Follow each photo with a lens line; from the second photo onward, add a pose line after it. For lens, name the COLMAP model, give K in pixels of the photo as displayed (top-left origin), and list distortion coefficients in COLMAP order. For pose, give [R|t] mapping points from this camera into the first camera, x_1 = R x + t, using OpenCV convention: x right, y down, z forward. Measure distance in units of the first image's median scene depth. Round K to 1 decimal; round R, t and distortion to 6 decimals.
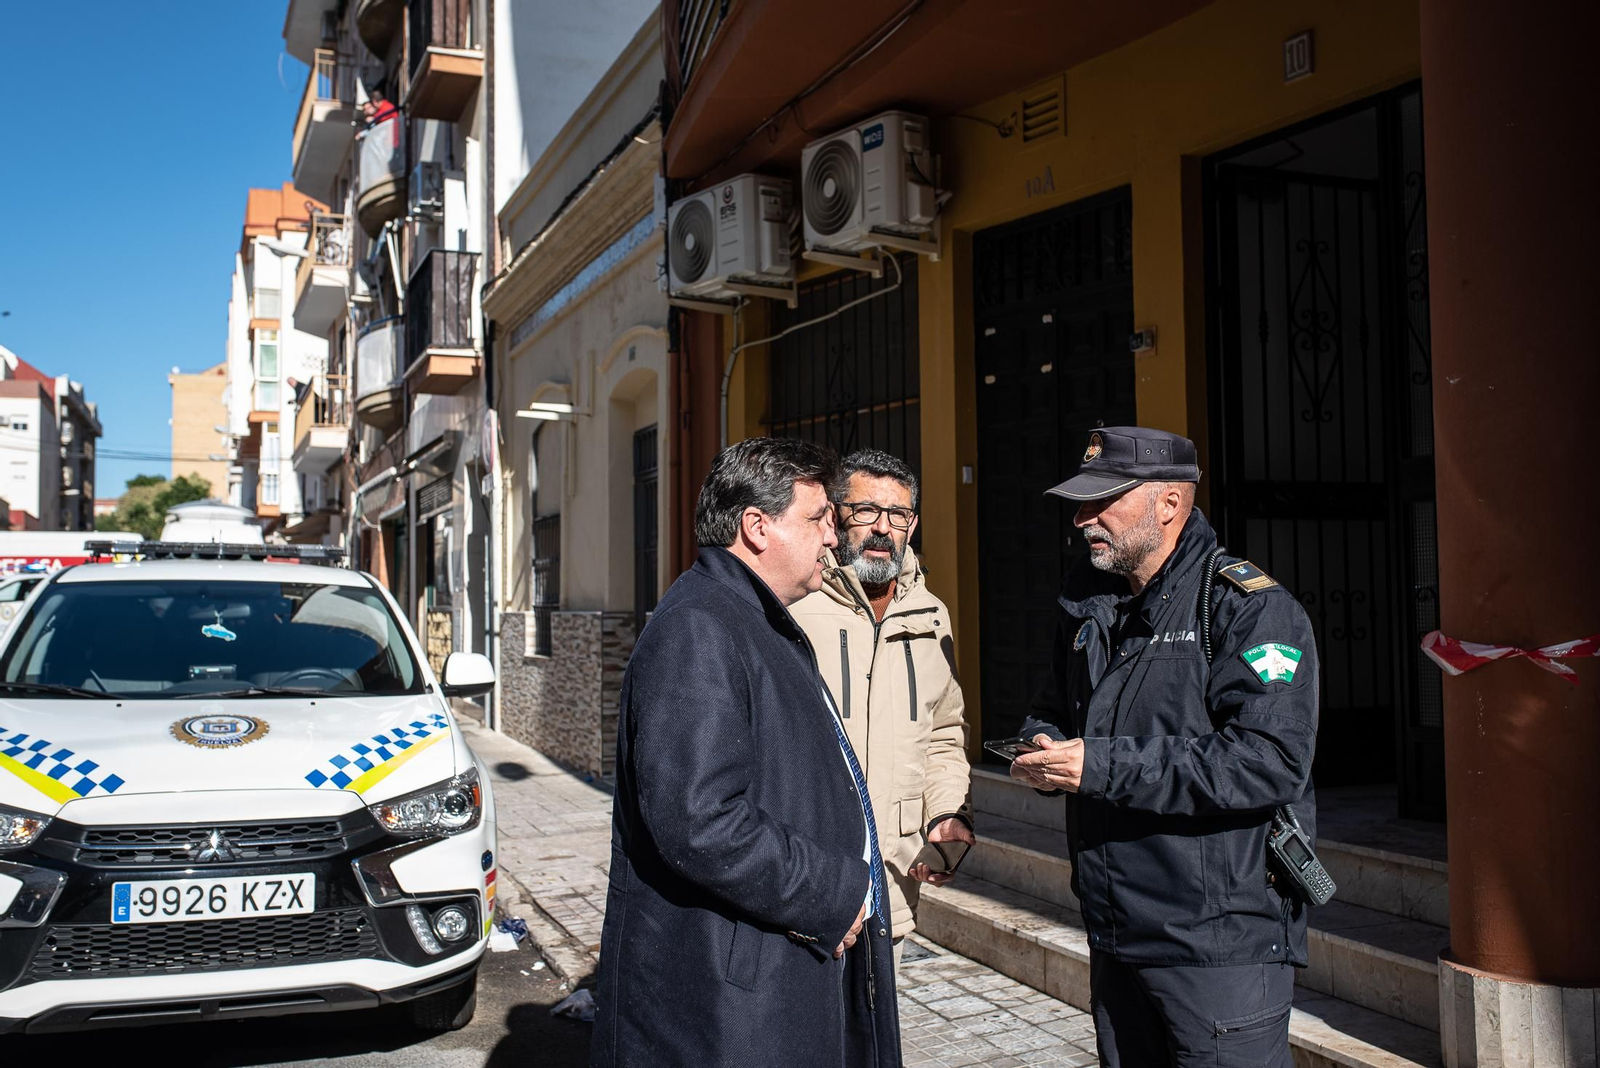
lens RADIAL K [[1515.3, 0, 801.1], [0, 1515.3, 537.5], [0, 0, 1]] dist [-0.000144, 0.000000]
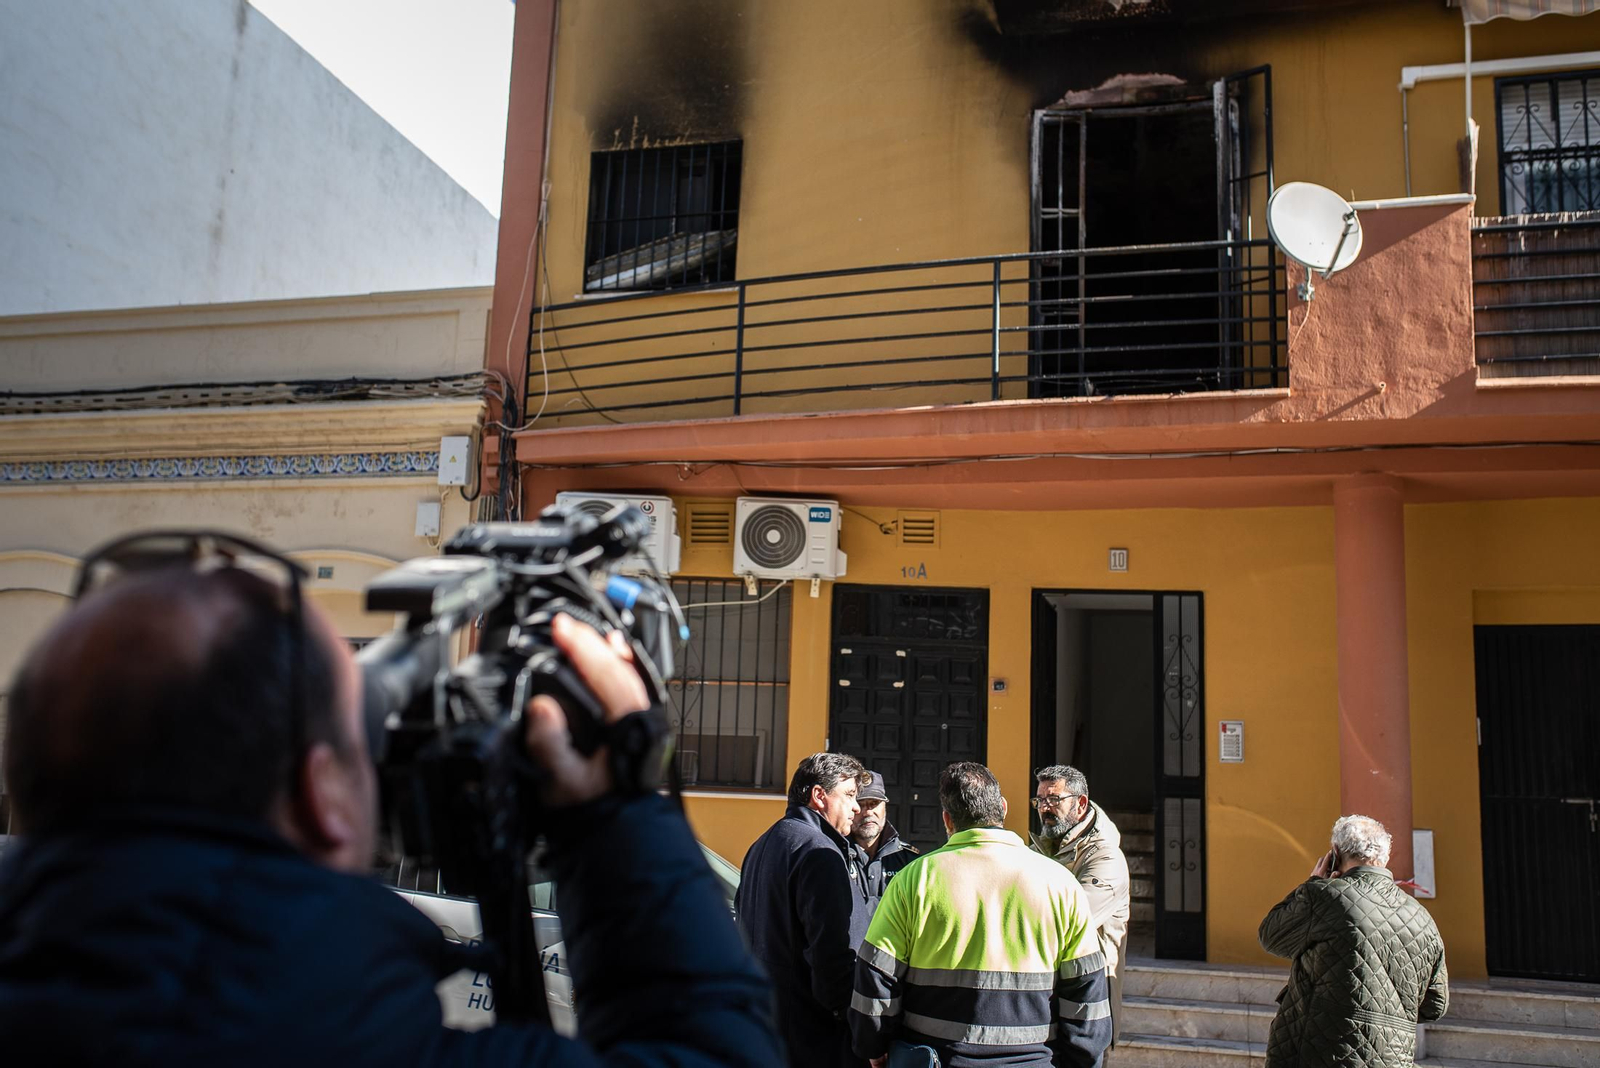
lens RADIAL K [[1515.3, 0, 795.9], [0, 1515.3, 530.7], [0, 0, 1]] dist [-0.000144, 0.000000]
pose [[0.603378, 0.165939, 0.780000, -1.033238], [-0.079501, 0.985755, -0.148213, -0.024115], [-0.793483, 0.027417, 0.607975, 0.105817]]
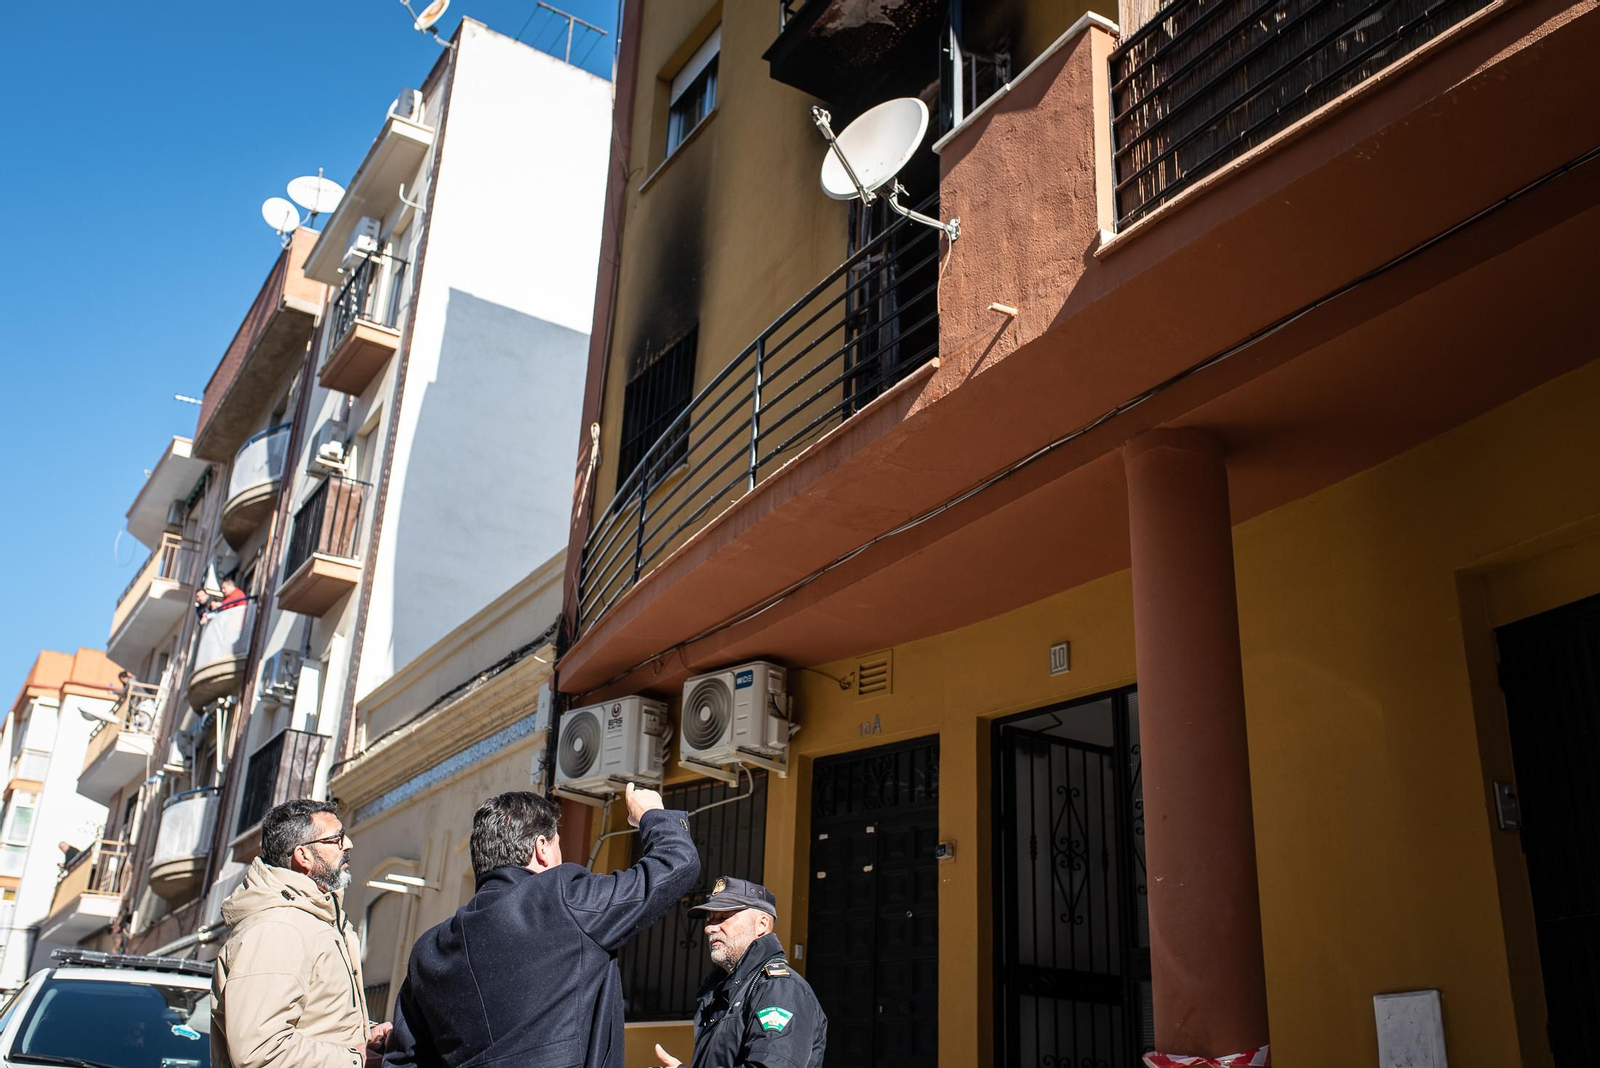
lens RADIAL K [[1515.3, 0, 797.1], [0, 1515.3, 535.7], [0, 0, 1]] dist [-0.000144, 0.000000]
pose [[0.984588, 0.111942, 0.134374, -0.089335], [-0.060343, 0.938578, -0.339751, 0.056029], [-0.164153, 0.326406, 0.930867, -0.243382]]
